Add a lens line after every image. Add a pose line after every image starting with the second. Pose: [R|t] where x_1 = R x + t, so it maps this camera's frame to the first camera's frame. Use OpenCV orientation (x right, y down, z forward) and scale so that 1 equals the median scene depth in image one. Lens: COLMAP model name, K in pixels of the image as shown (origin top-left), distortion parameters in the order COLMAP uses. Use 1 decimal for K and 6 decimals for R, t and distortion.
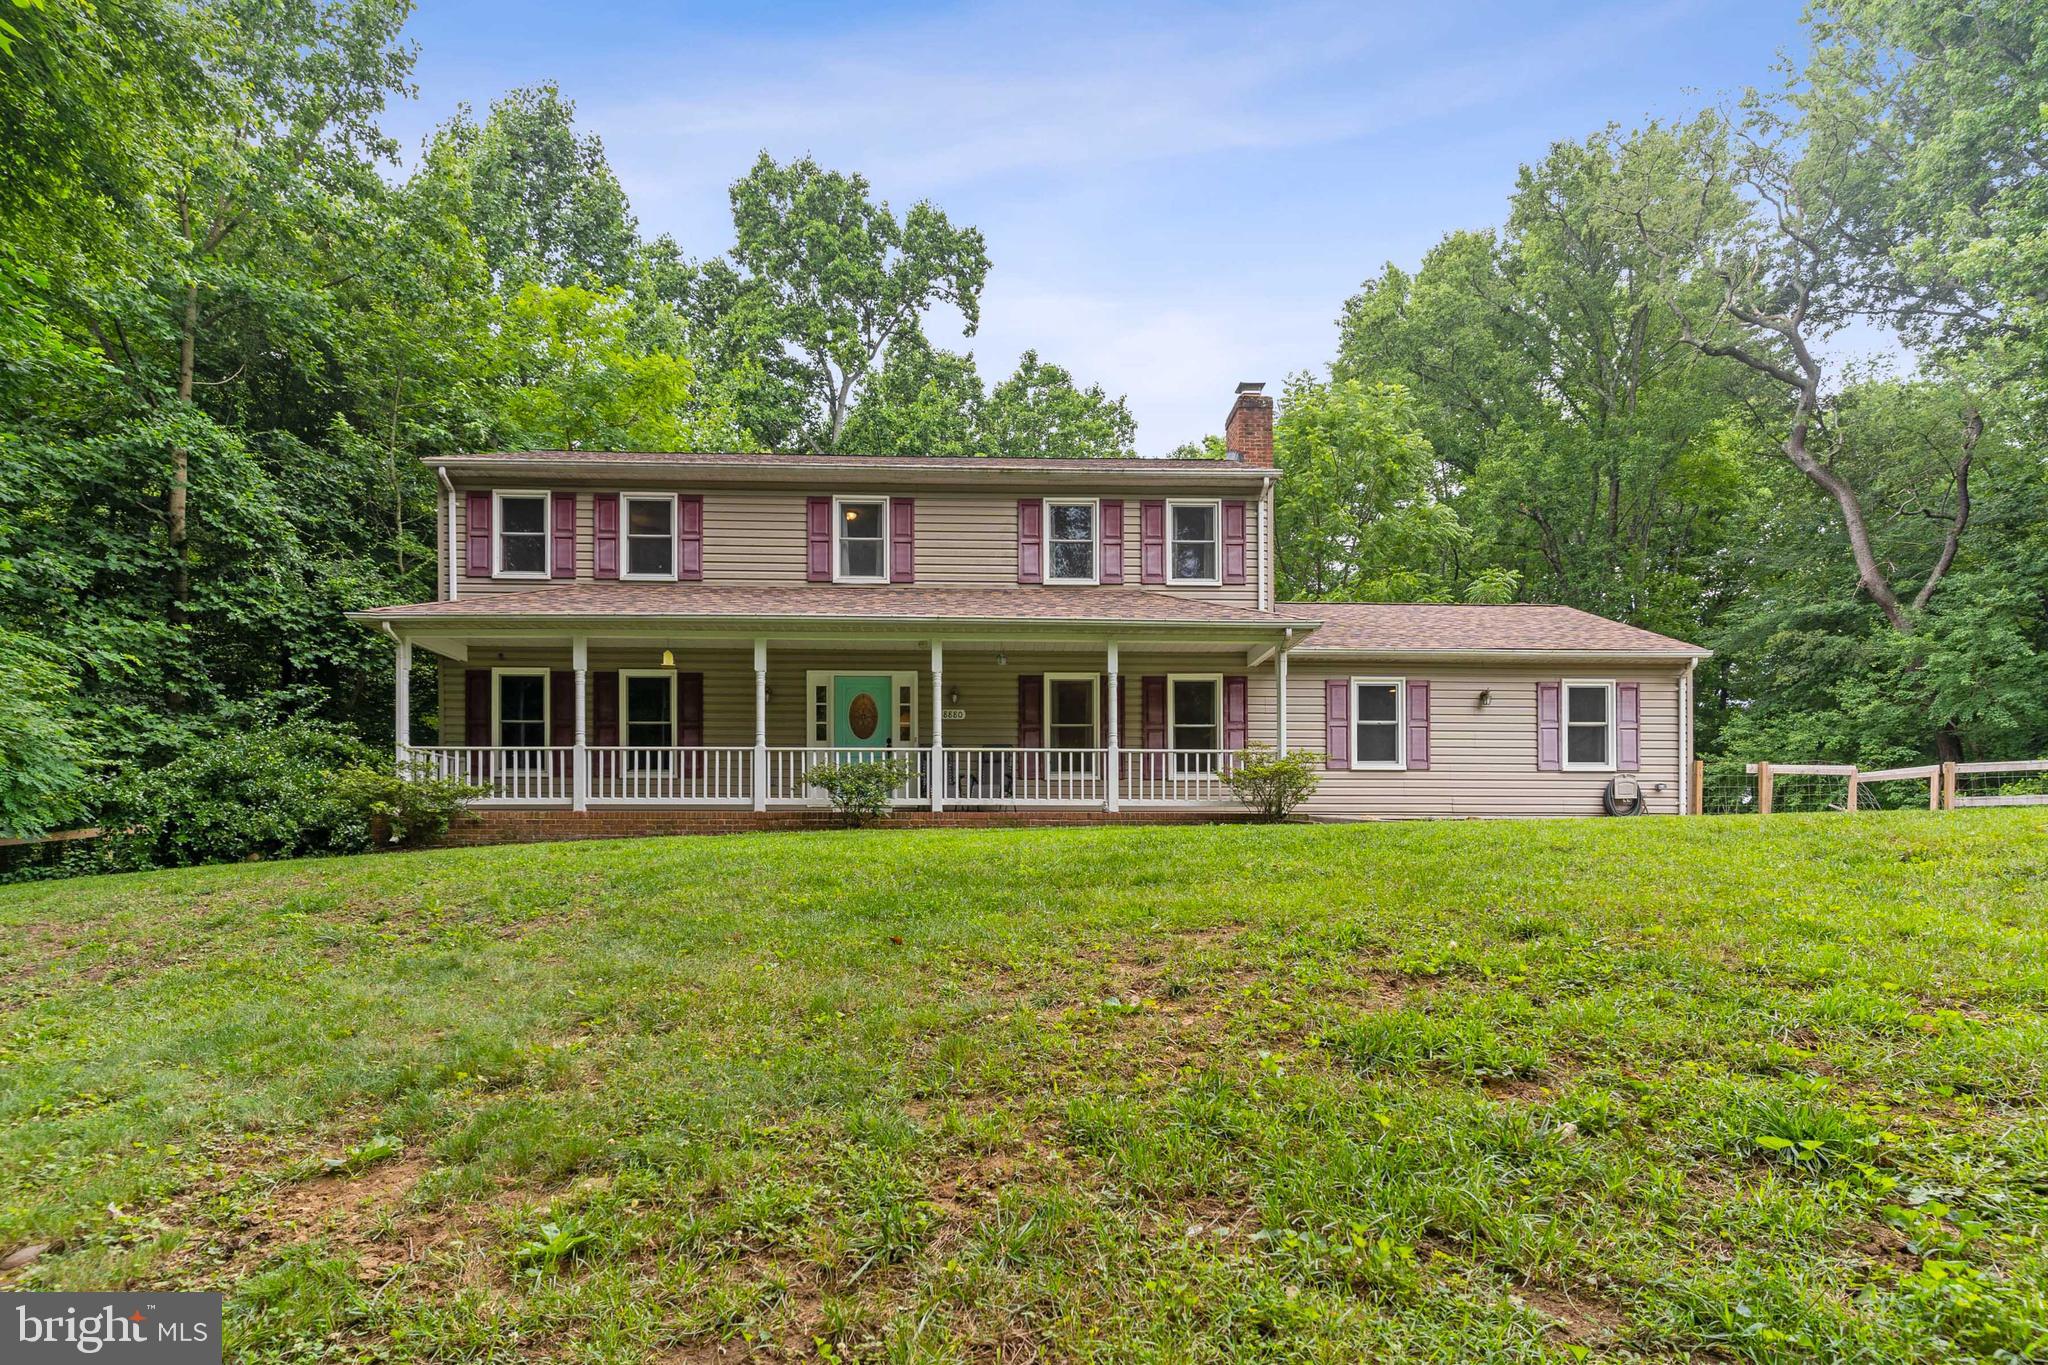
lens RADIAL K [[1038.0, 0, 1024.0], [0, 1038.0, 682.5], [0, 0, 1]] dist [0.000085, -0.000017]
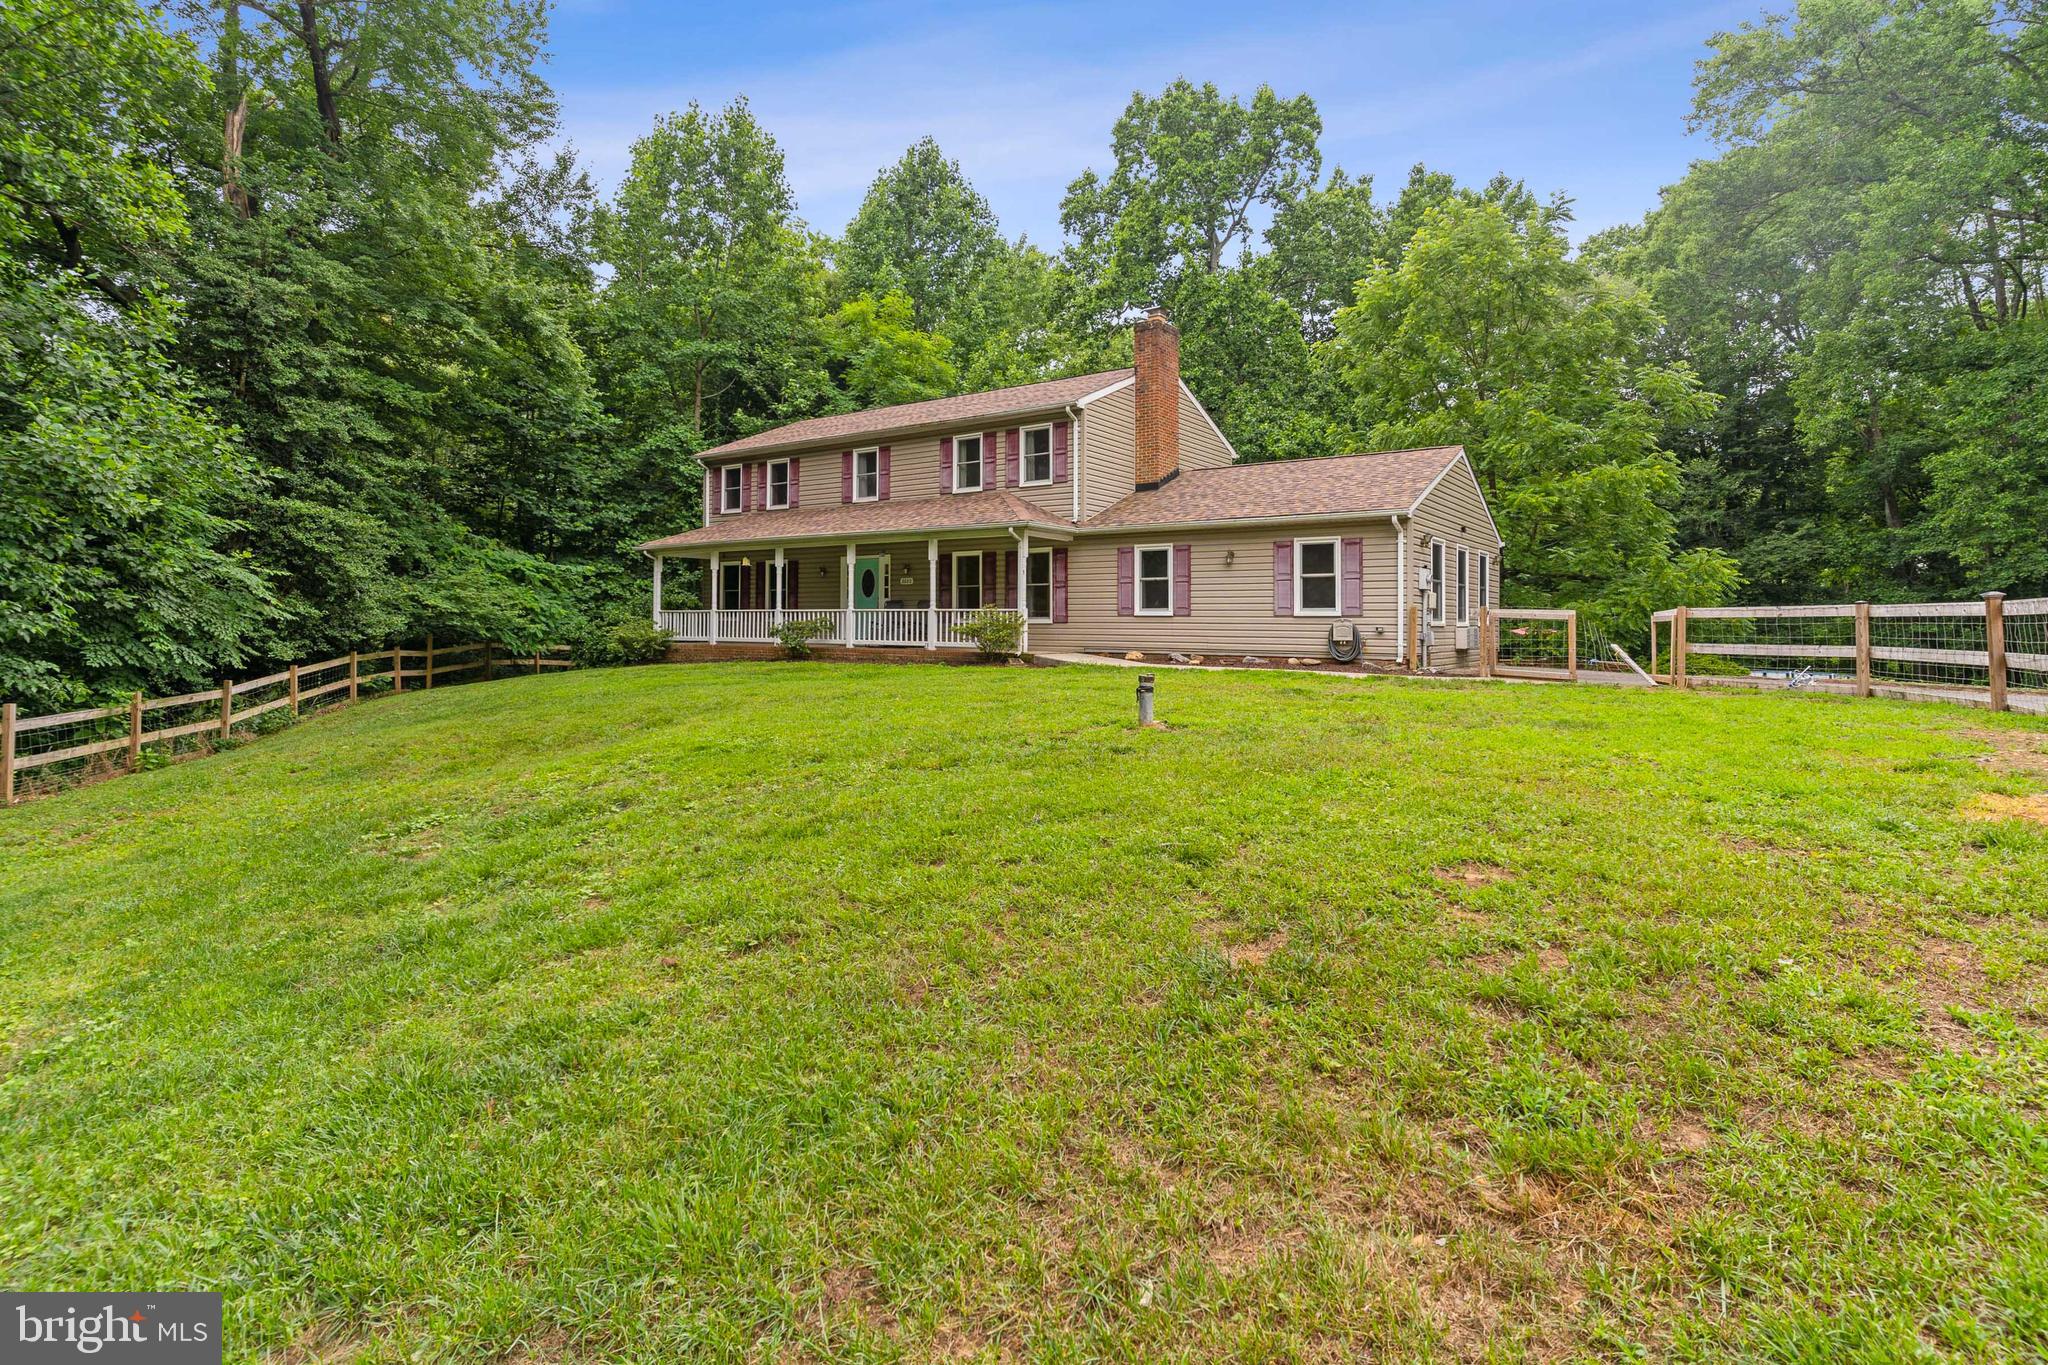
lens RADIAL K [[1014.9, 0, 1024.1], [0, 1014.9, 631.5], [0, 0, 1]] dist [0.000542, 0.000051]
pose [[0.800114, -0.003930, -0.599835, 0.955128], [0.060444, 0.995417, 0.074104, -0.001416], [0.596795, -0.095548, 0.796684, -0.097180]]
